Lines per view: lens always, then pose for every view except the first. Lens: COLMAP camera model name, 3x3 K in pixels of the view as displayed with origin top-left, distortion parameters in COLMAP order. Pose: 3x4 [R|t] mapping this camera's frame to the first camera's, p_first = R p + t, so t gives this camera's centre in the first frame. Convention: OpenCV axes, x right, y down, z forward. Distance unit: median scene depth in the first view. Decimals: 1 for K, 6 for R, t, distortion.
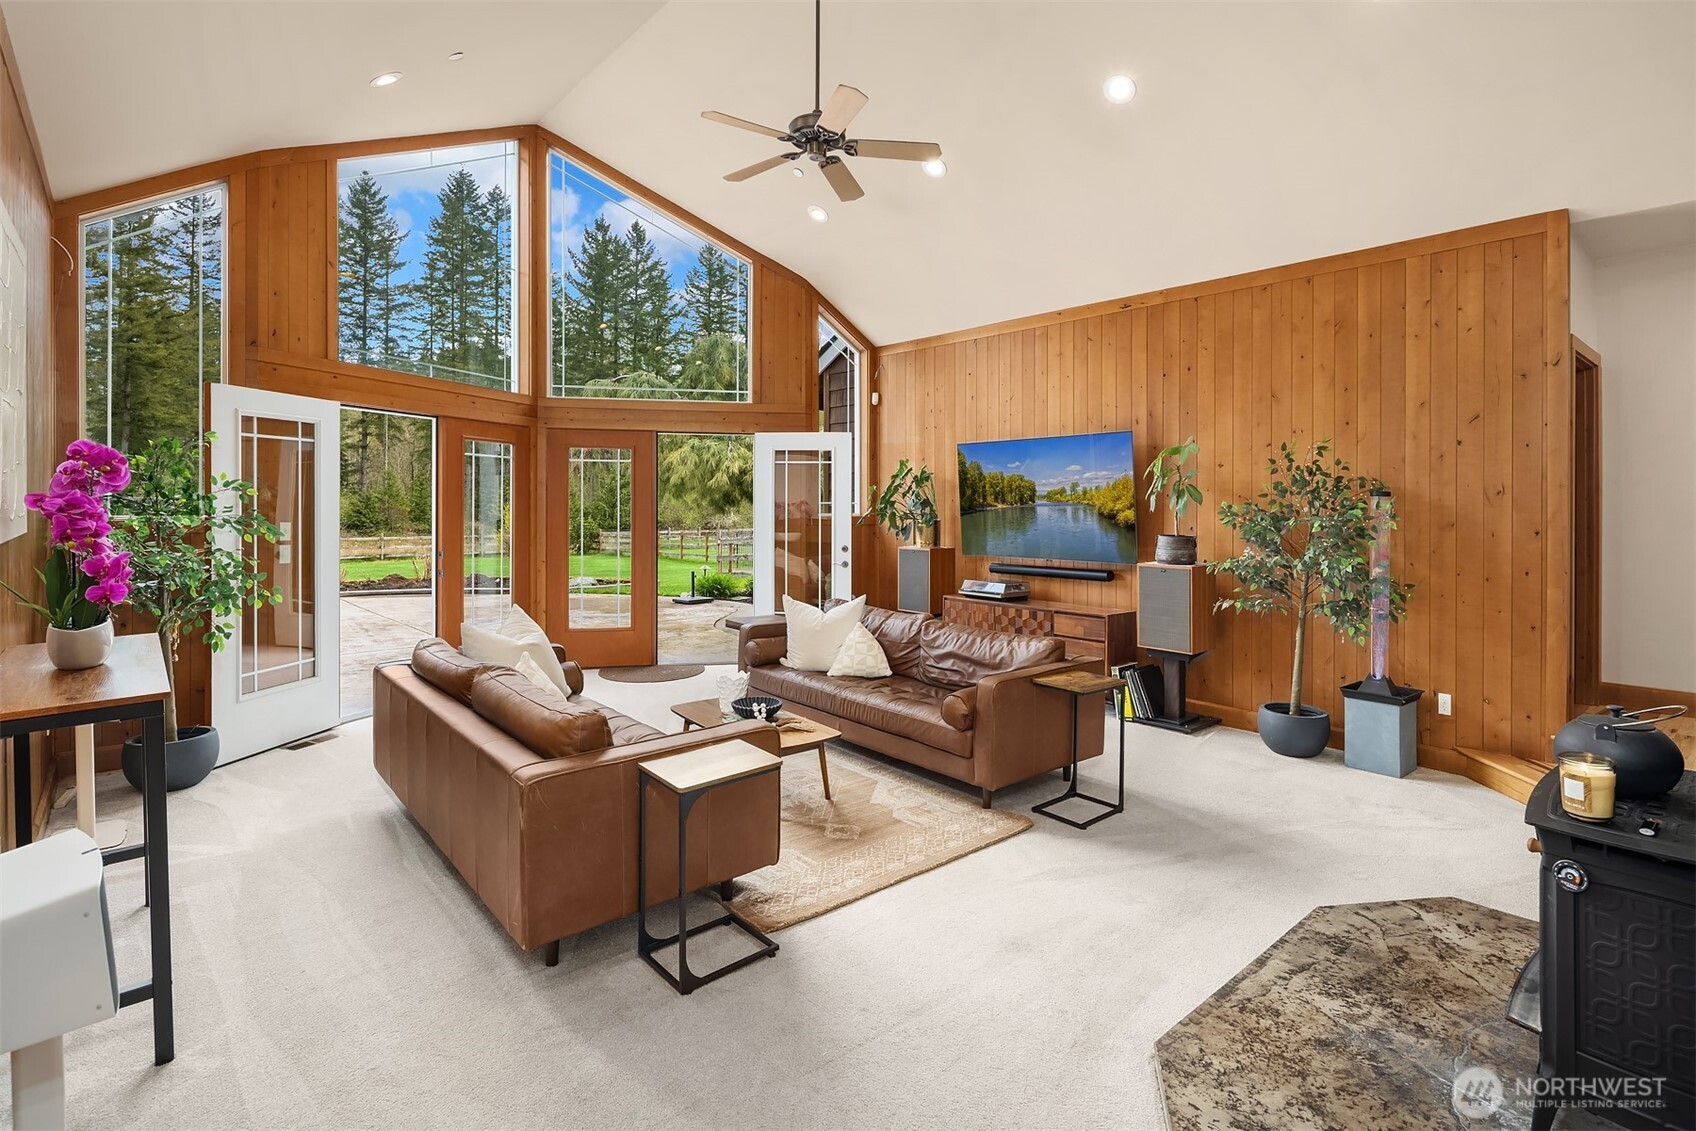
lens RADIAL K [[824.6, 0, 854.8], [0, 824.6, 506.4], [0, 0, 1]] dist [0.006220, -0.005009]
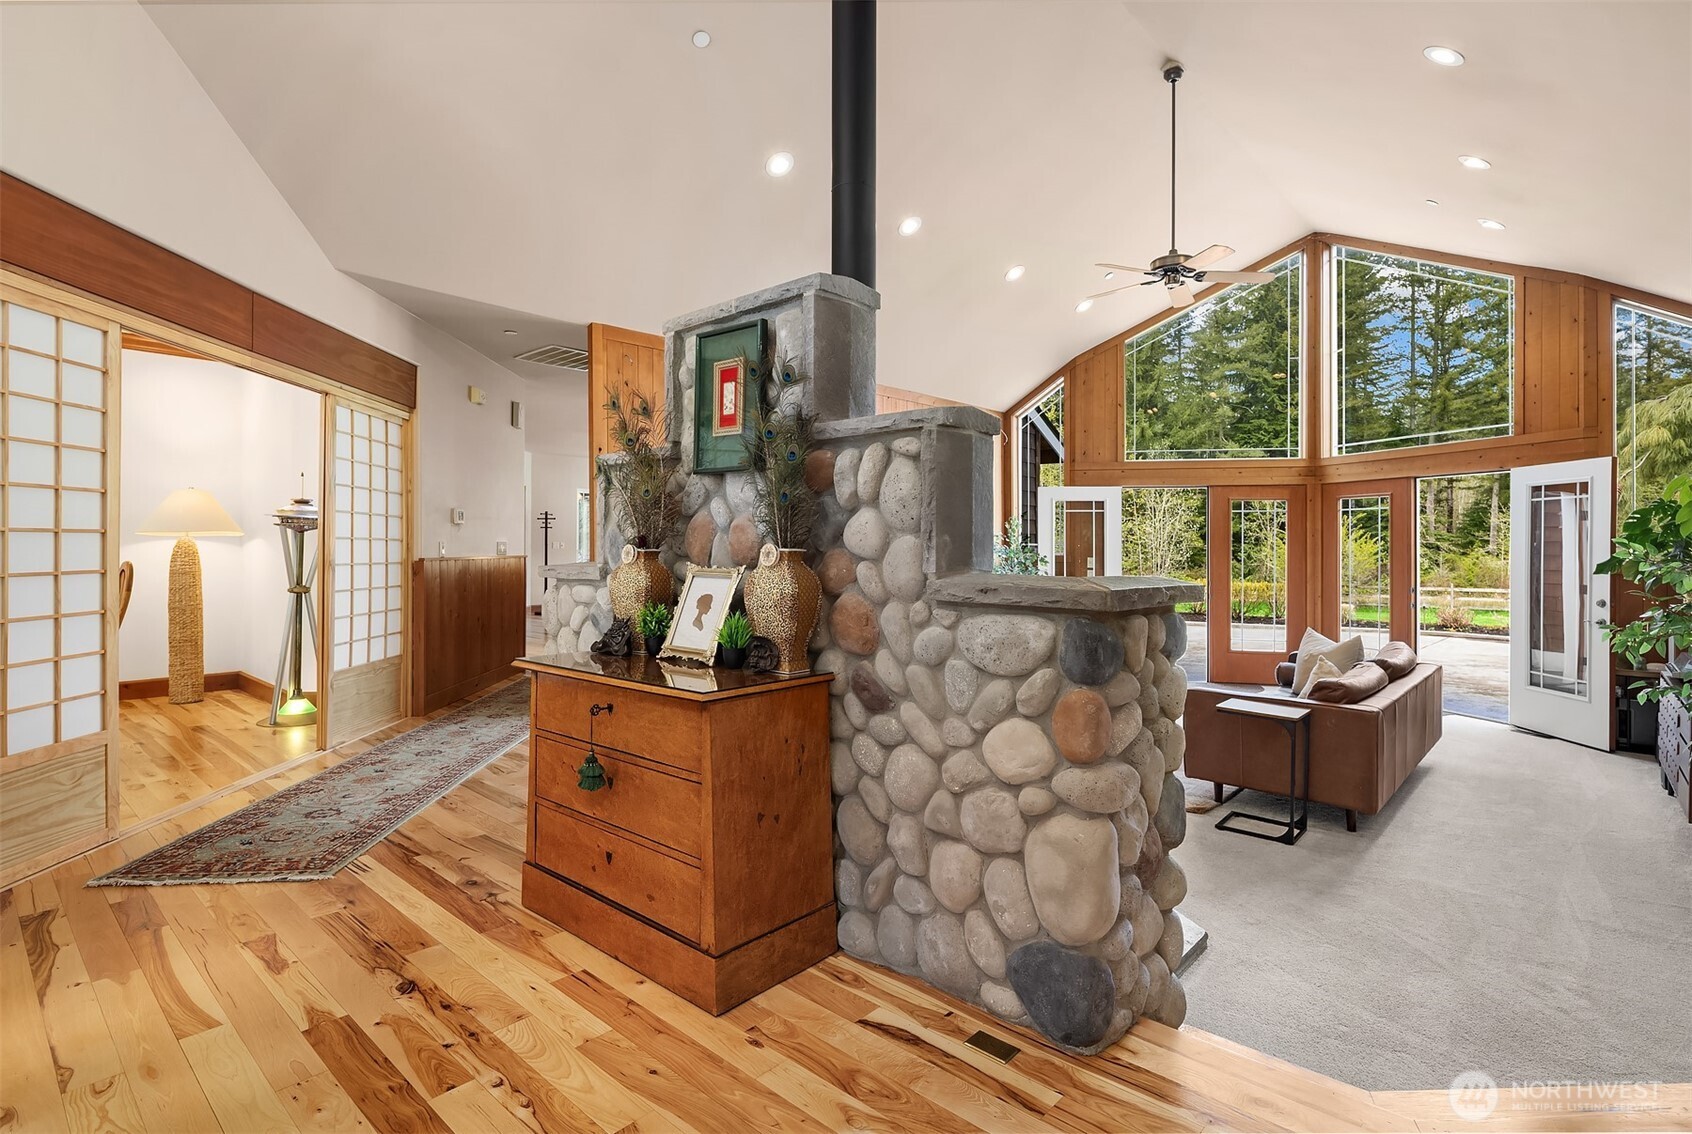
lens RADIAL K [[822.6, 0, 855.3], [0, 822.6, 542.0], [0, 0, 1]] dist [0.006220, -0.005009]
pose [[0.127383, -0.013298, -0.991764, 0.686485], [-0.012271, 0.999812, -0.014982, 0.012832], [0.991778, 0.014078, 0.127196, 0.182487]]
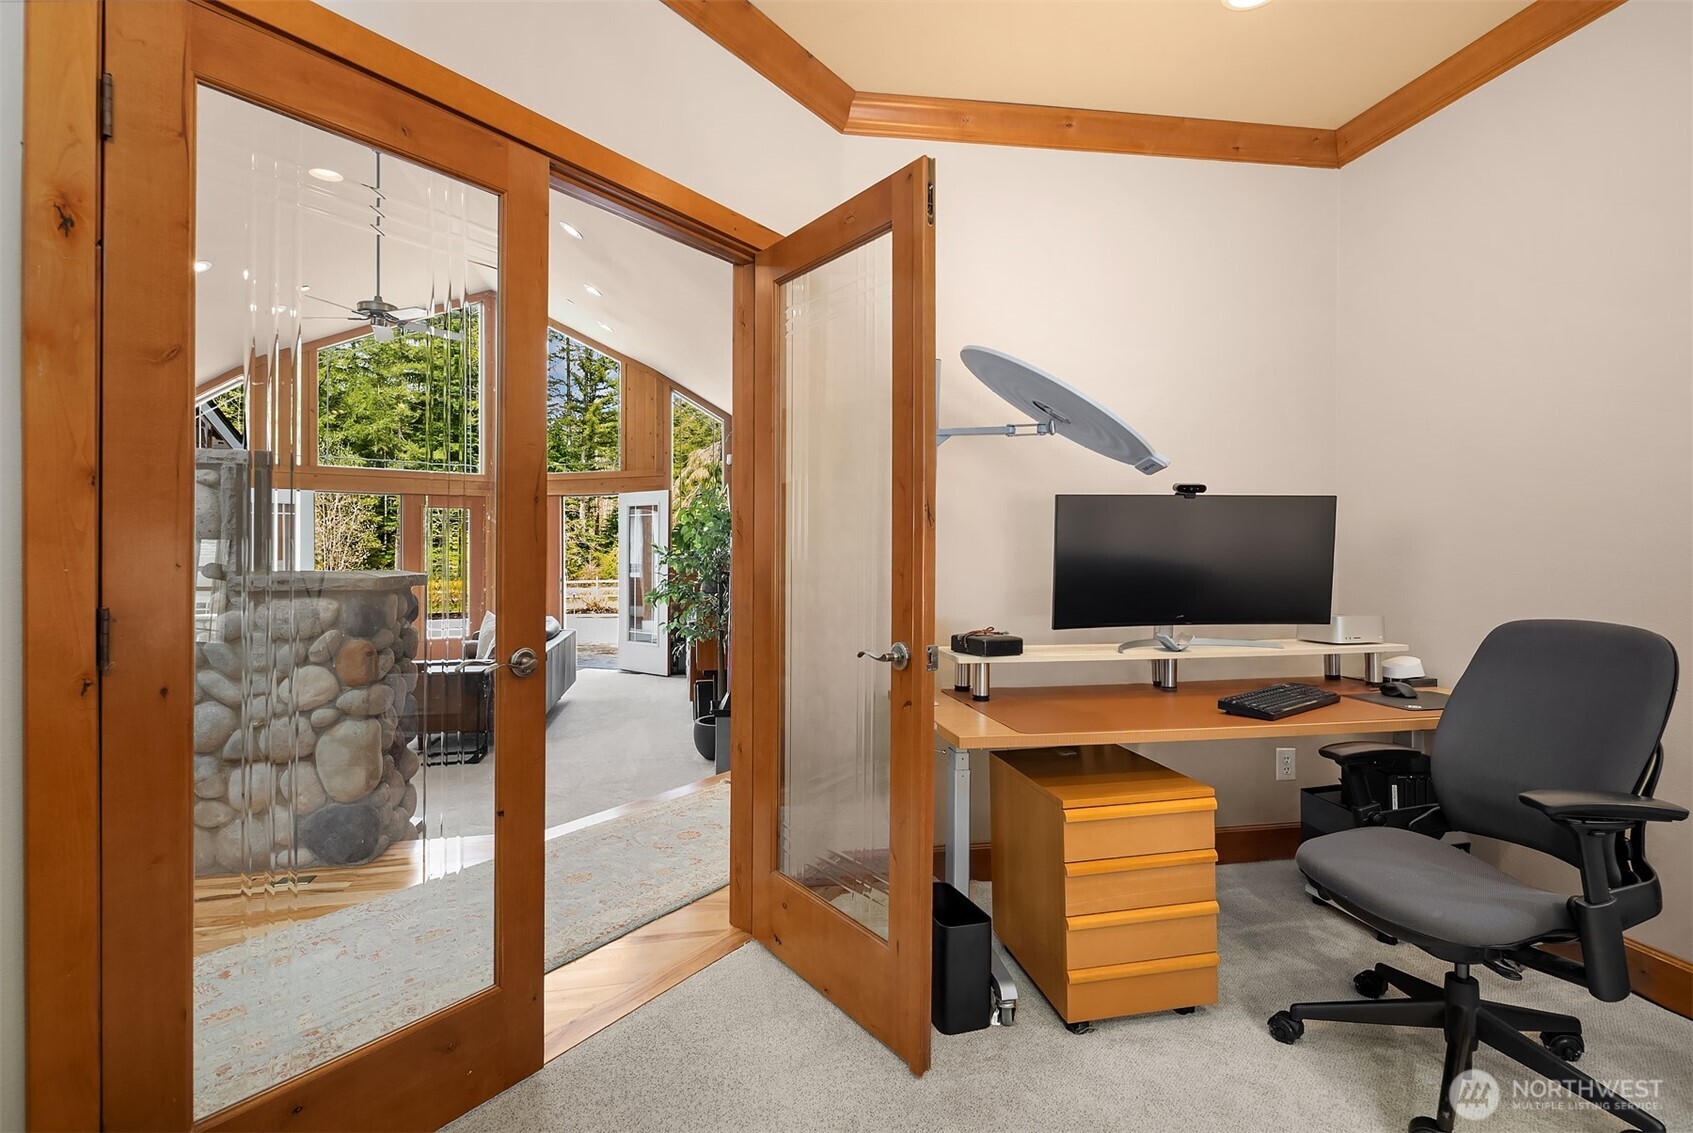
lens RADIAL K [[823.1, 0, 828.3], [0, 823.1, 543.0], [0, 0, 1]] dist [0.006220, -0.005009]
pose [[0.855280, -0.013812, -0.517983, 0.850797], [0.005440, 0.999829, -0.017678, 0.013955], [0.518138, 0.012302, 0.855209, 0.057989]]
